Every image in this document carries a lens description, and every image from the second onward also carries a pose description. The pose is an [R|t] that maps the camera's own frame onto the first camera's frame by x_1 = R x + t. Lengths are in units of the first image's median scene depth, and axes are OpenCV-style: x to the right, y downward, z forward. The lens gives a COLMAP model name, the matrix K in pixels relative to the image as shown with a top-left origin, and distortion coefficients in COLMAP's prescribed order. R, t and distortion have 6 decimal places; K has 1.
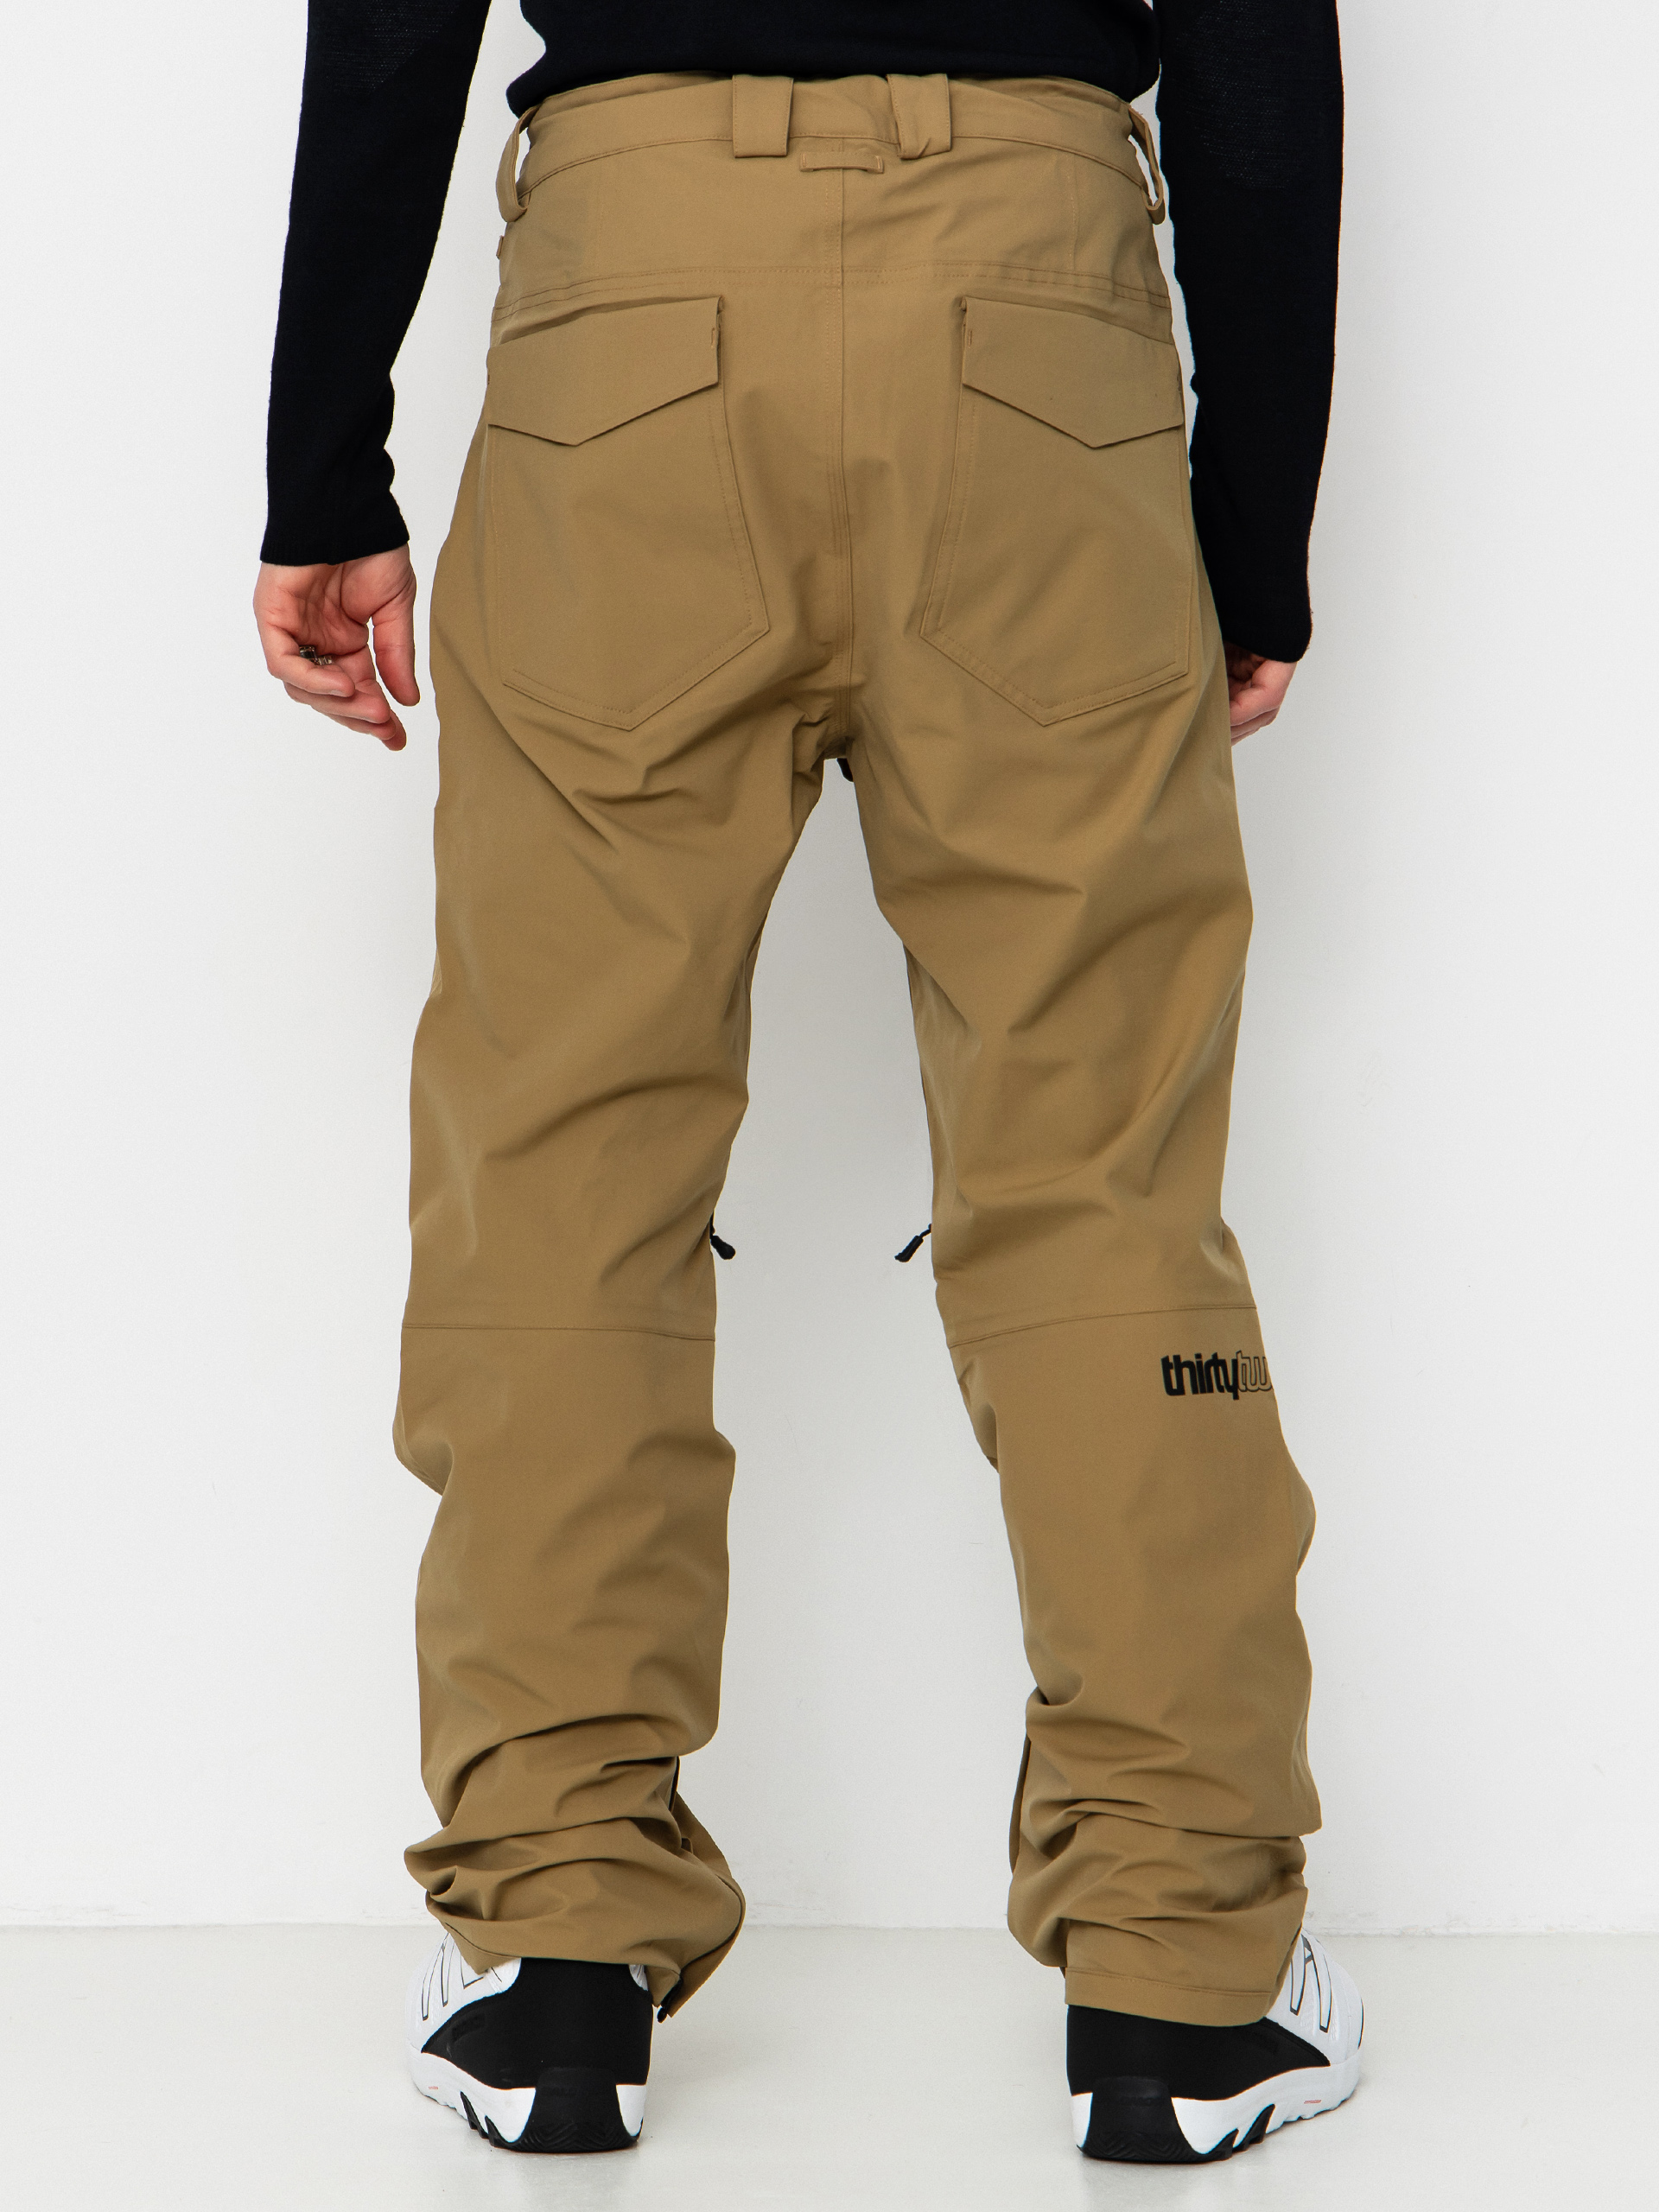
lens RADIAL K [[4722.6, 0, 820.2], [0, 4722.6, 1036.4], [0, 0, 1]] dist [-1.080729, 19.500948]
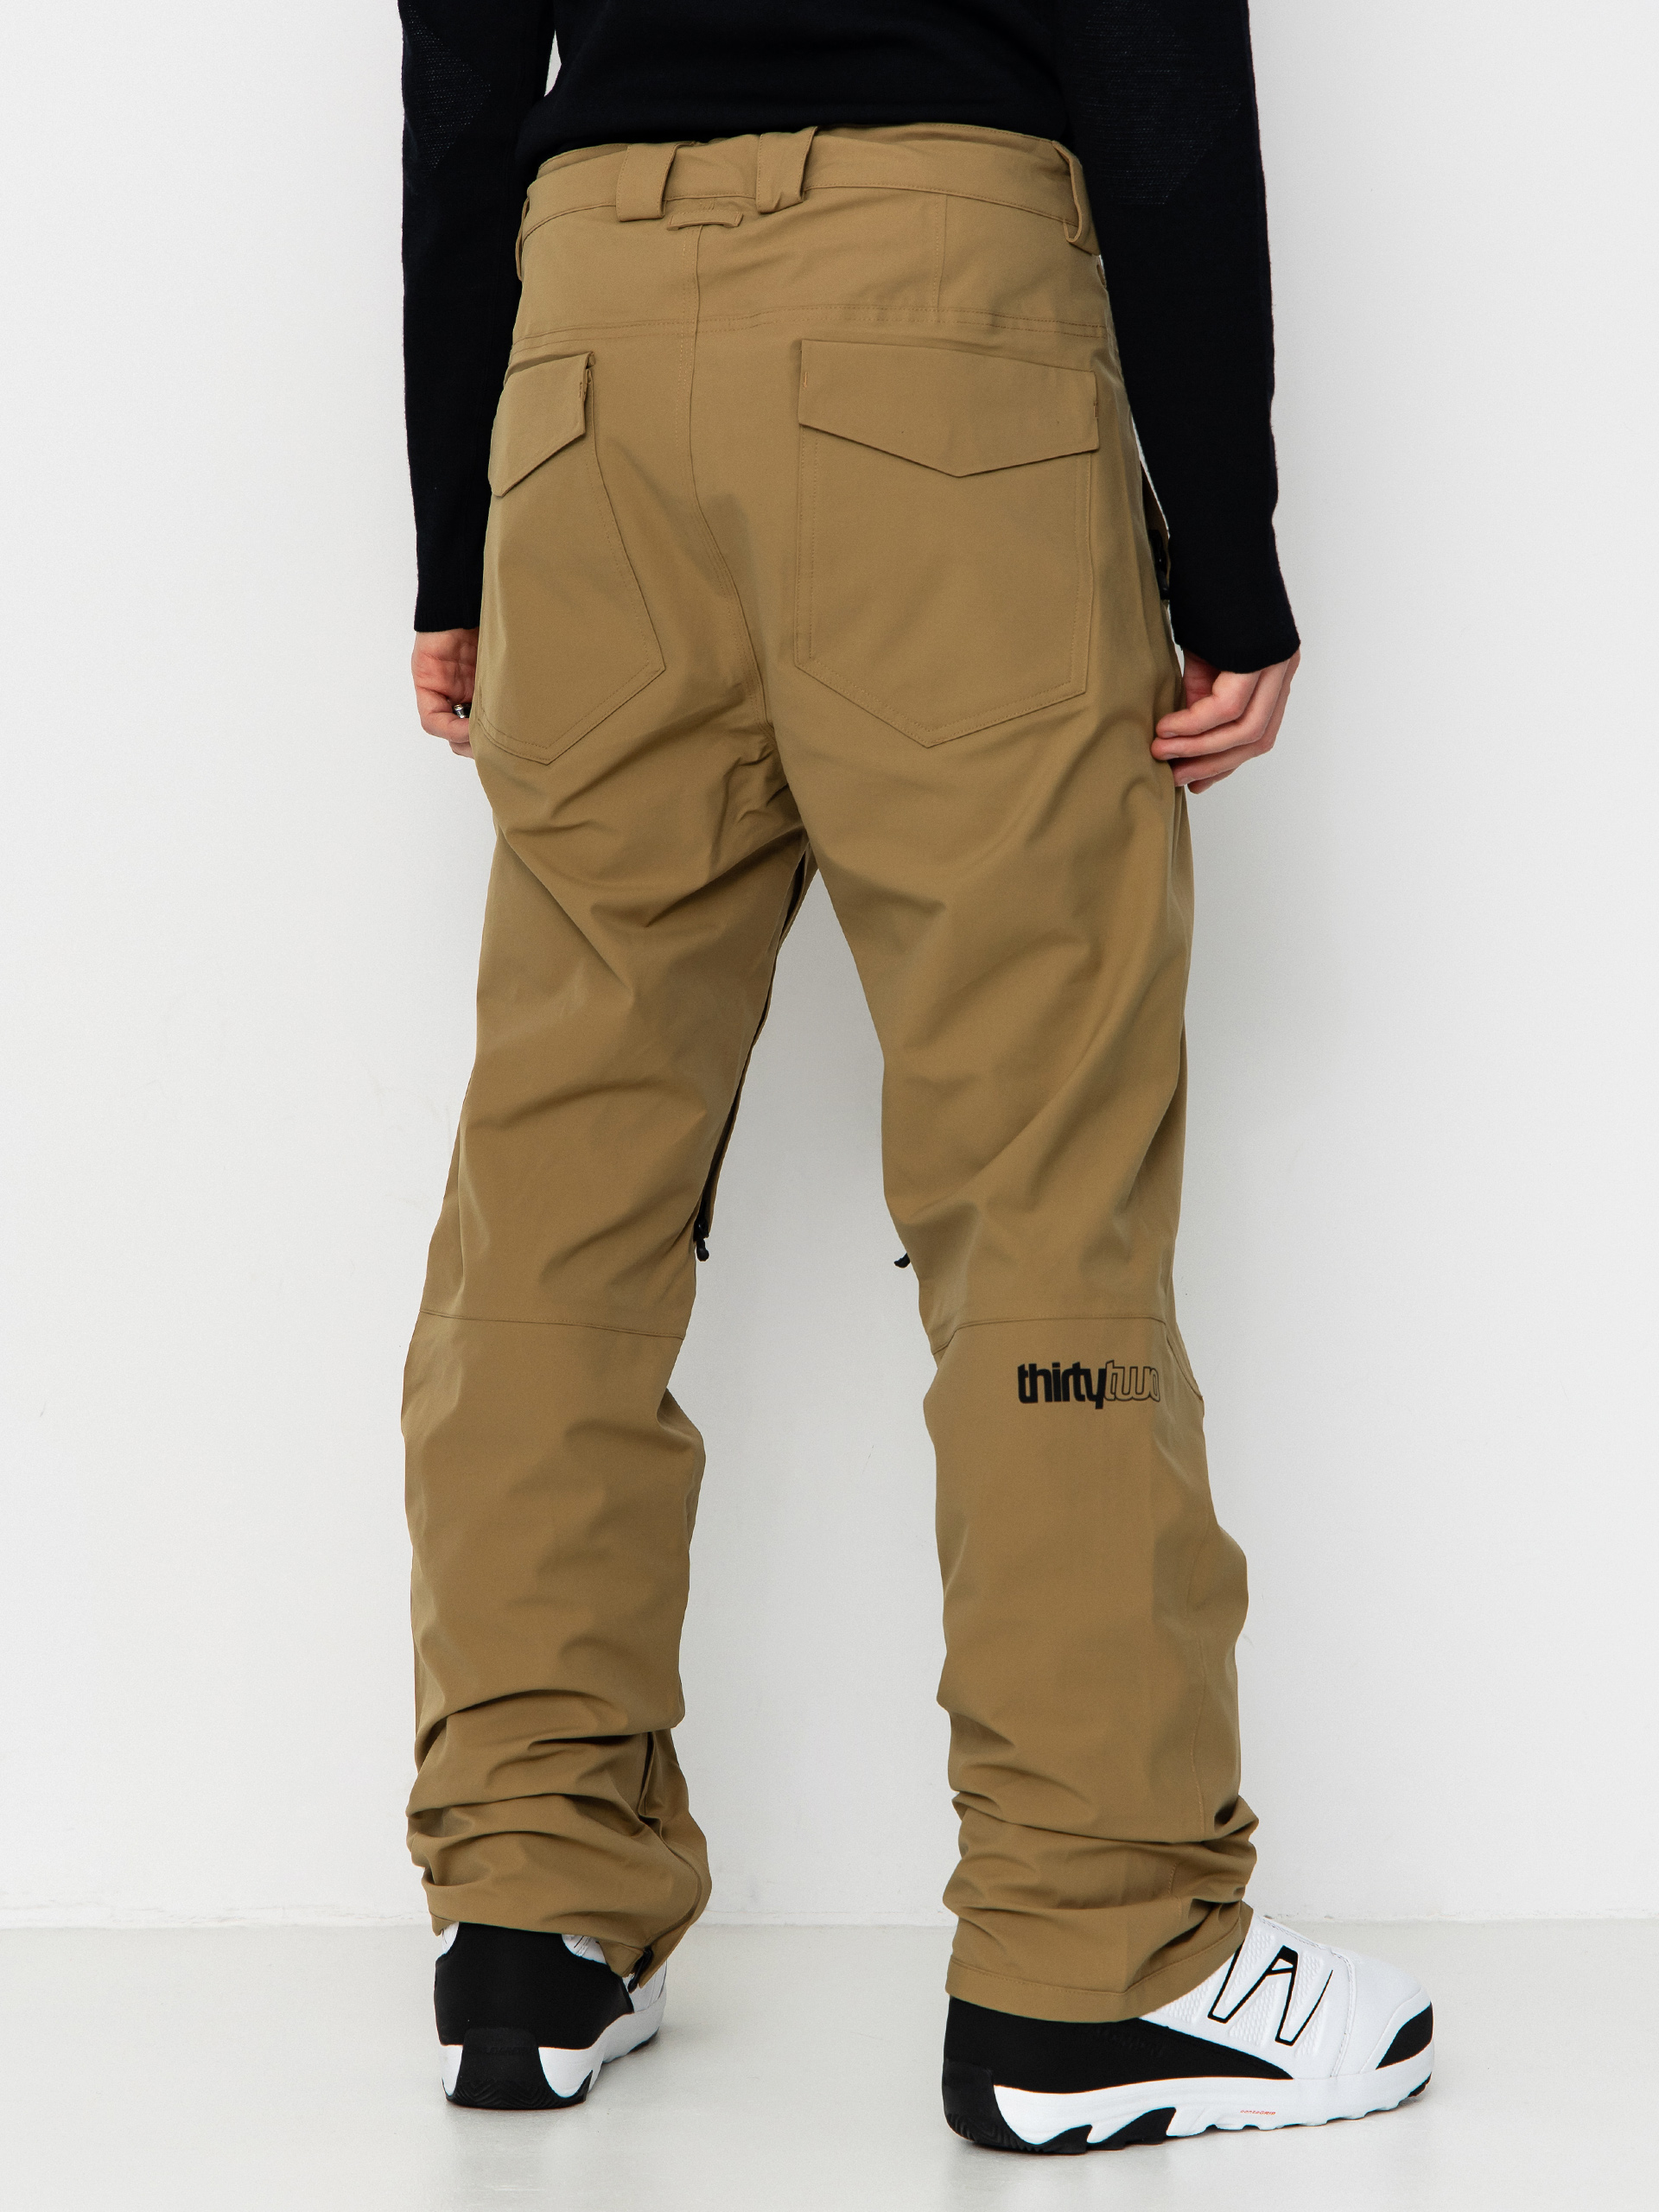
lens RADIAL K [[4820.8, 0, 837.4], [0, 4820.8, 1014.0], [0, 0, 1]] dist [-1.234660, 22.244123]
pose [[0.943159, -0.010250, -0.332185, 0.380943], [0.006150, 0.999891, -0.013390, 0.005816], [0.332286, 0.010586, 0.943119, 0.004729]]
